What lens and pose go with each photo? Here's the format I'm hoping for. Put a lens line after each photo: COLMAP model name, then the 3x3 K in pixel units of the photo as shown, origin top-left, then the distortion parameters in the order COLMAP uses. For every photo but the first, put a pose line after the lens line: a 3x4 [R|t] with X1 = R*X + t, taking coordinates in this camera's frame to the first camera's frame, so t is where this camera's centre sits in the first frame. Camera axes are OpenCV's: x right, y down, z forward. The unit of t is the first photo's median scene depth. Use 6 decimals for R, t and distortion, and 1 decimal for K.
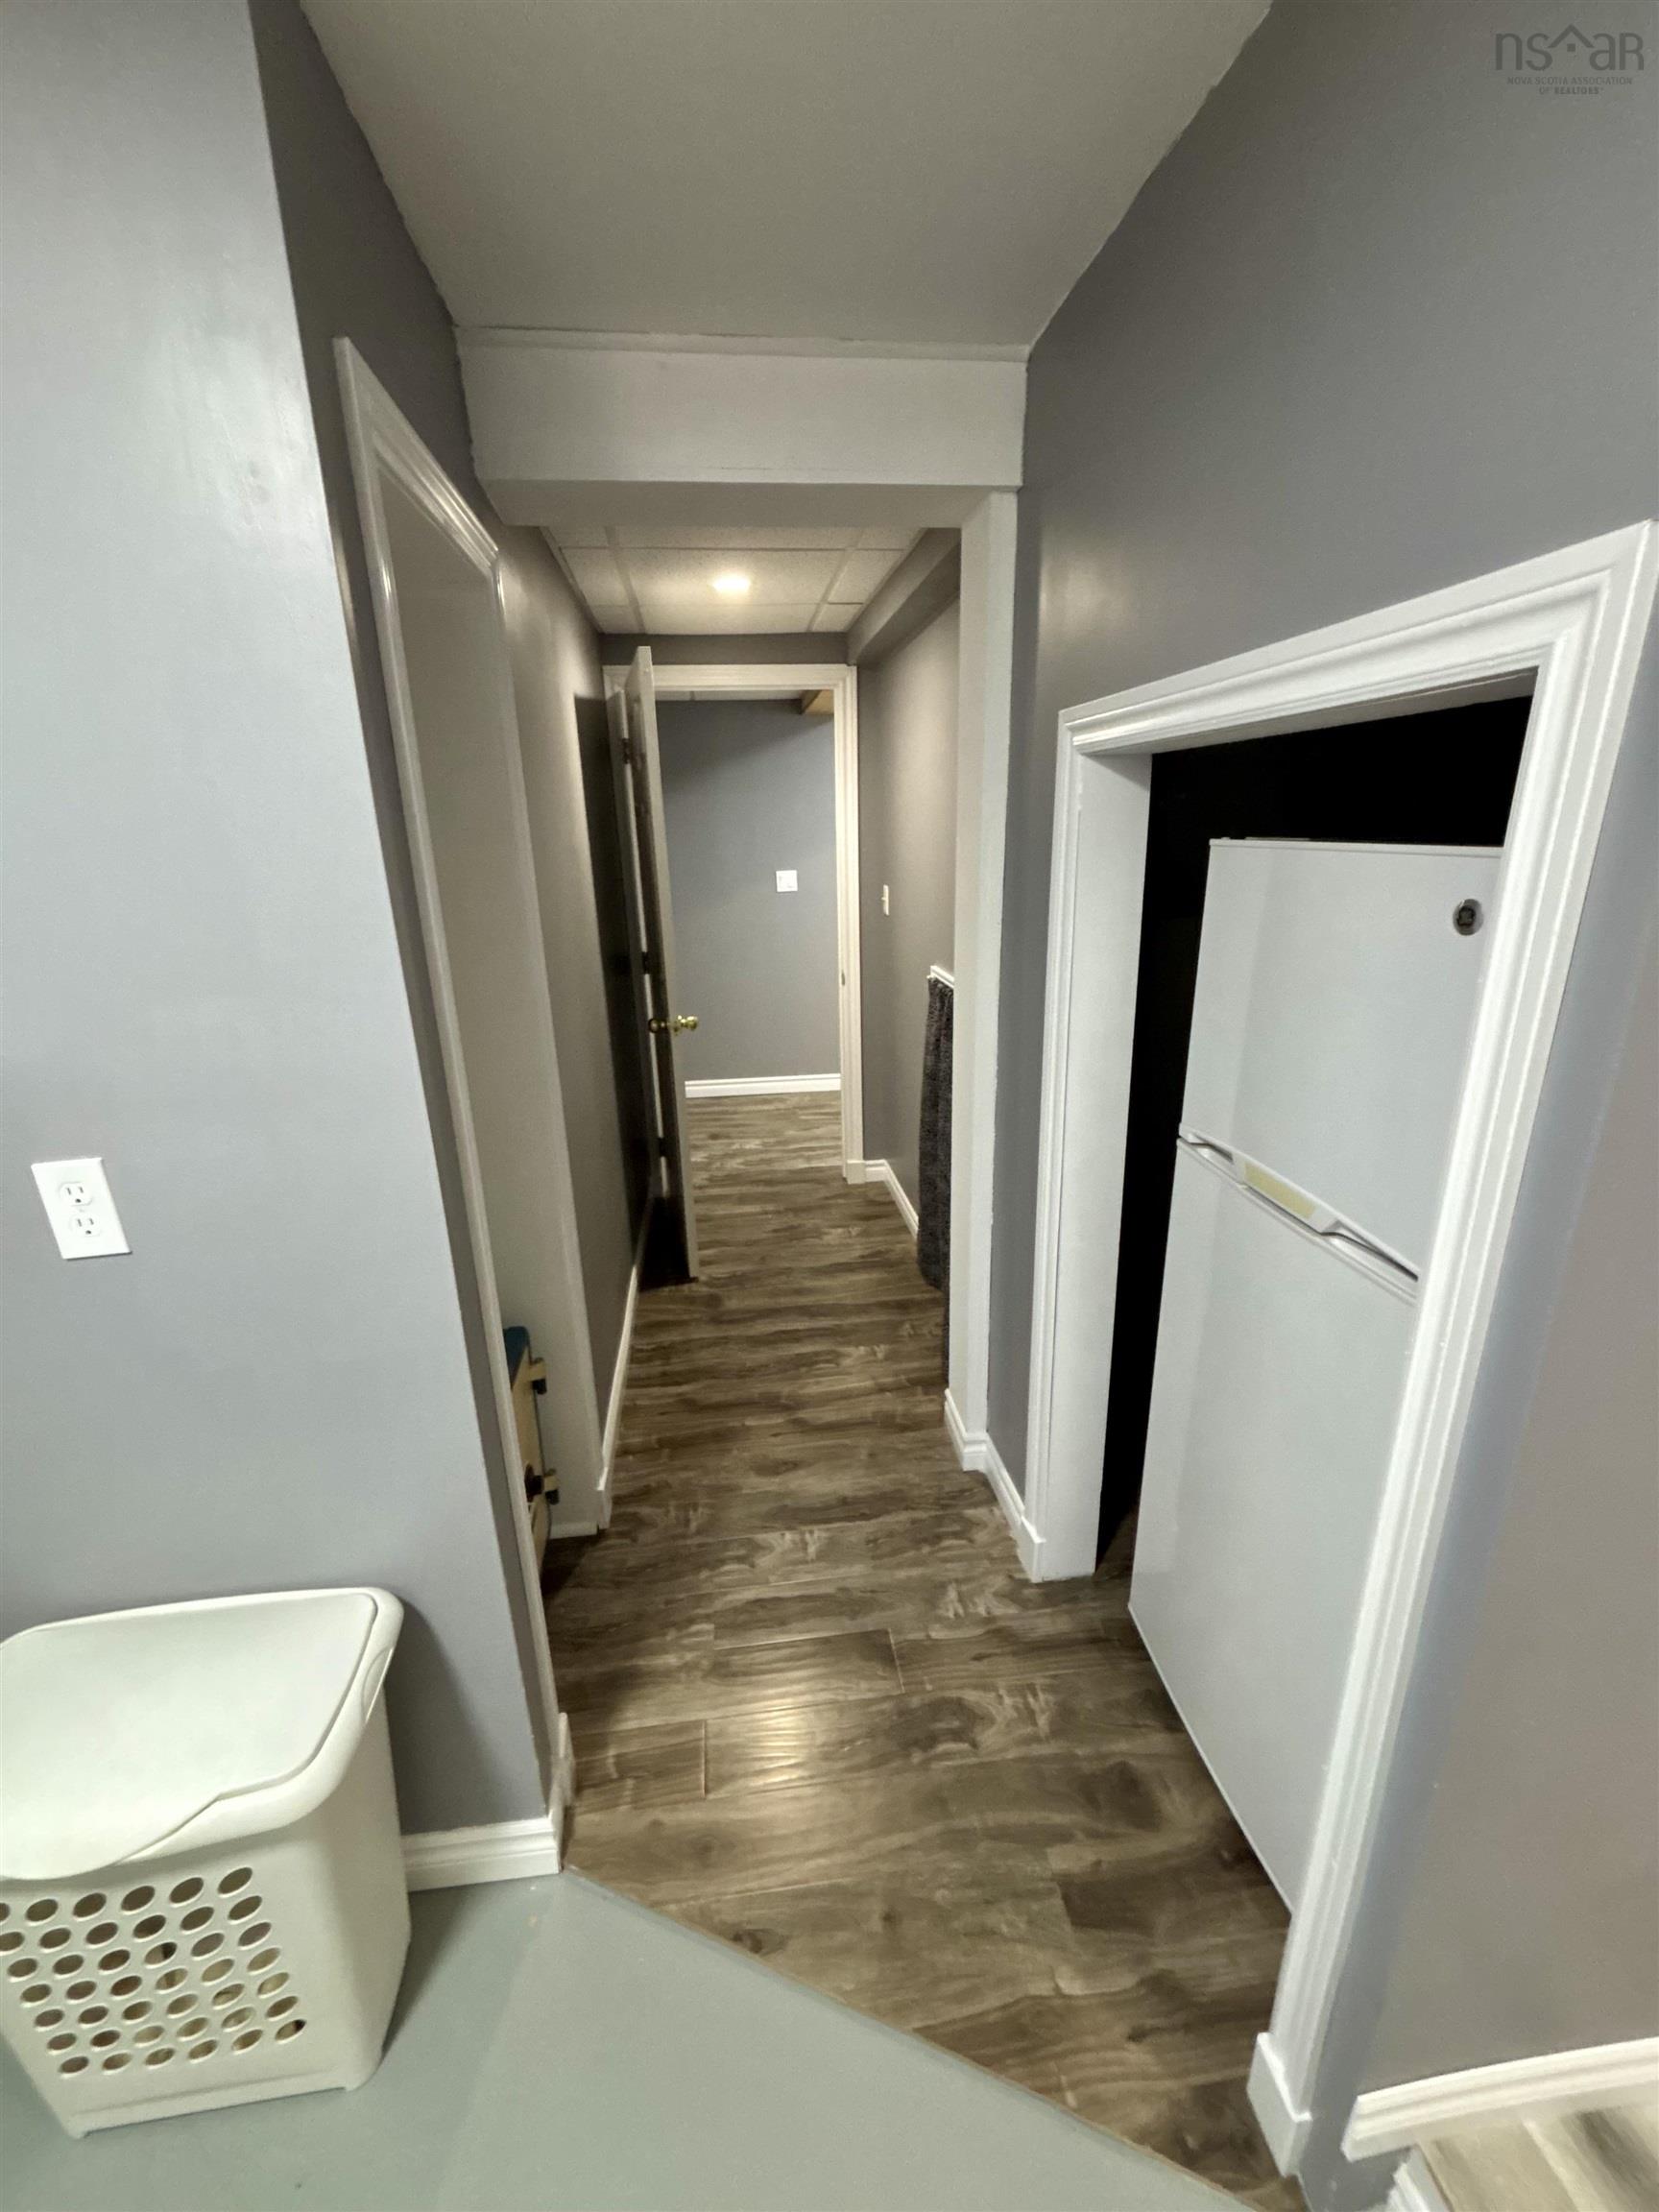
lens RADIAL K [[889.8, 0, 824.3], [0, 889.8, 1103.6], [0, 0, 1]] dist [0.001500, -0.000341]
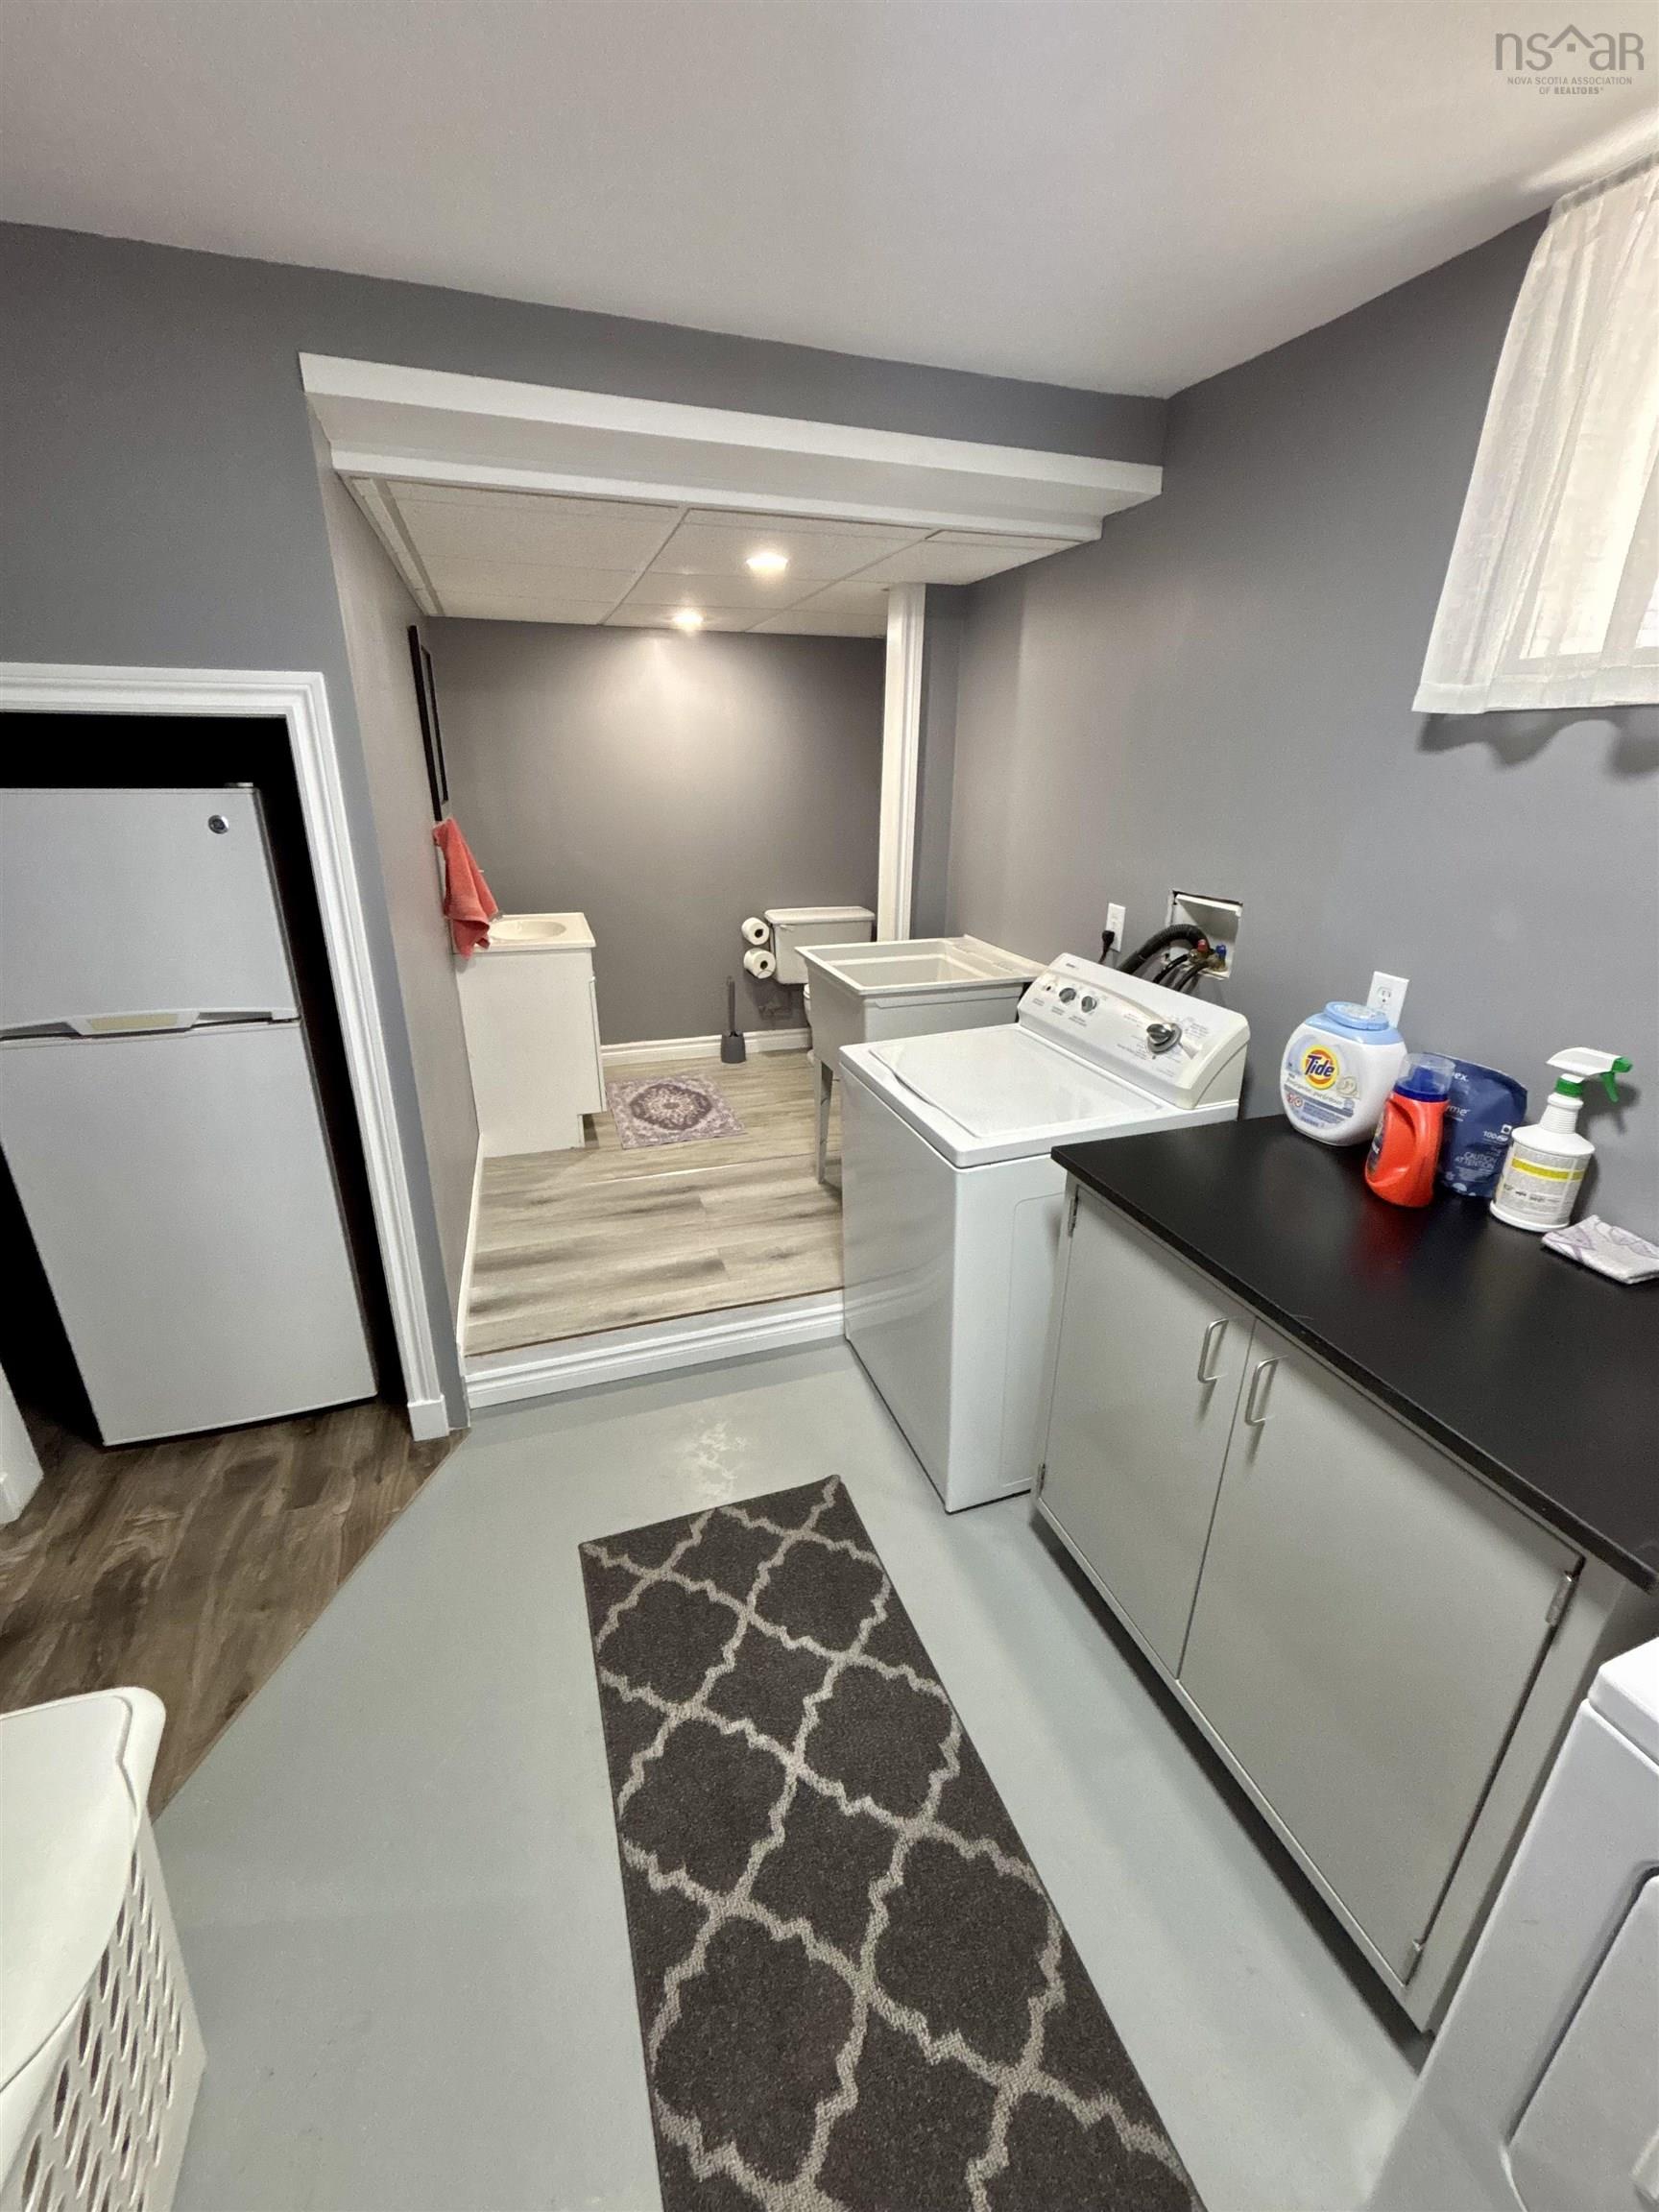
lens RADIAL K [[889.8, 0, 828.8], [0, 889.8, 1109.8], [0, 0, 1]] dist [0.001500, -0.000341]
pose [[-0.207402, -0.330779, 0.920635, -1.035172], [0.281531, 0.881102, 0.379999, -0.011468], [-0.936869, 0.338000, -0.089618, 0.069052]]
